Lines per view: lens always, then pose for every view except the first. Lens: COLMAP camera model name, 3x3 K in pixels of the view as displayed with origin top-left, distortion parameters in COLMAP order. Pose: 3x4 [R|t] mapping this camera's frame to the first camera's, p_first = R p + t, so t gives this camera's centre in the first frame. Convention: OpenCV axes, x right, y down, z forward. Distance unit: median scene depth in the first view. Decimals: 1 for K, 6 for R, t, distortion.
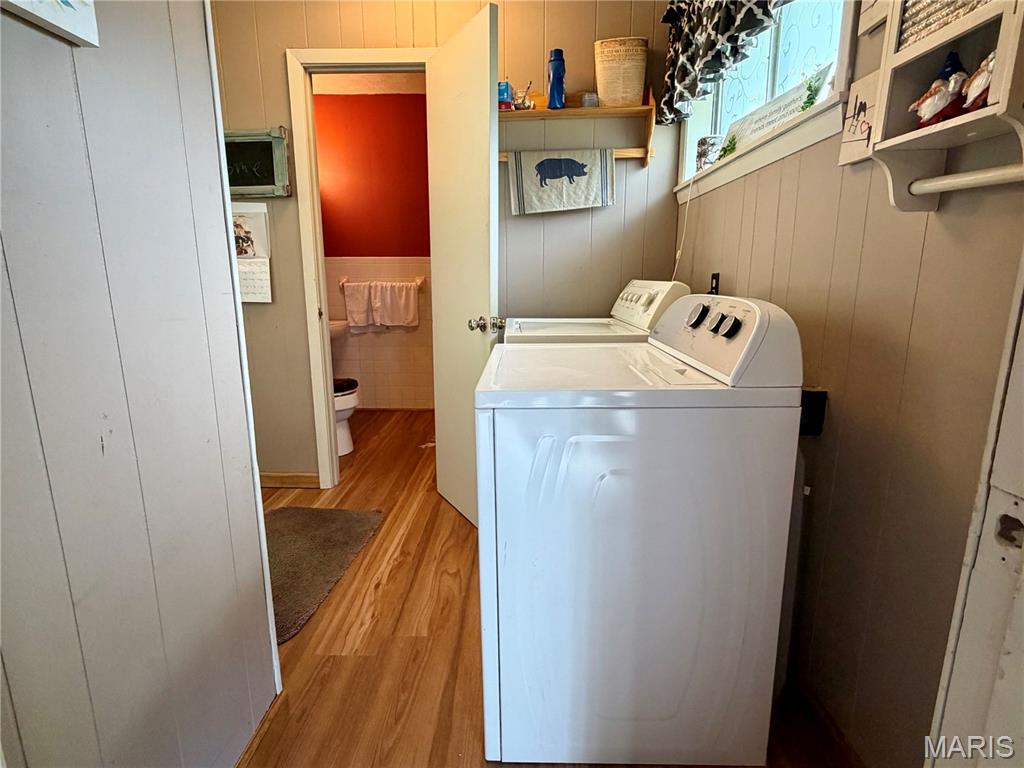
lens RADIAL K [[522.4, 0, 504.0], [0, 522.4, 382.2], [0, 0, 1]] dist [0.000880, -0.000456]
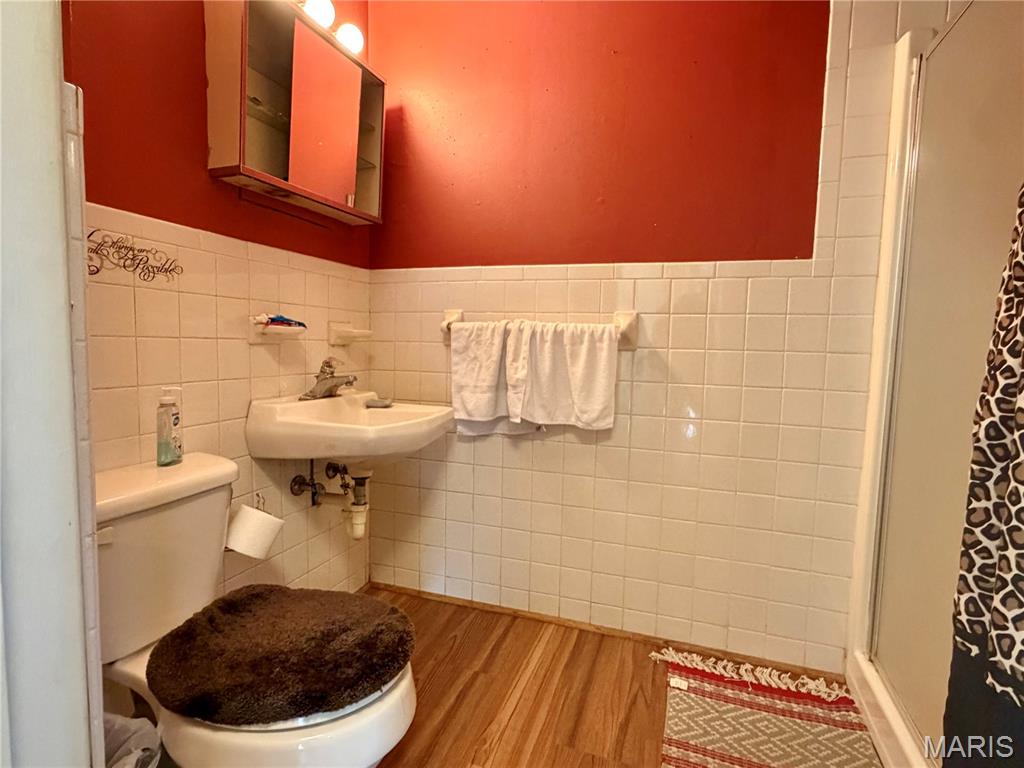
lens RADIAL K [[522.4, 0, 512.2], [0, 522.4, 385.0], [0, 0, 1]] dist [0.000880, -0.000456]
pose [[0.956517, 0.050395, -0.287290, -0.125389], [-0.088391, 0.988727, -0.120858, -0.087393], [0.277961, 0.140996, 0.950188, 0.595768]]
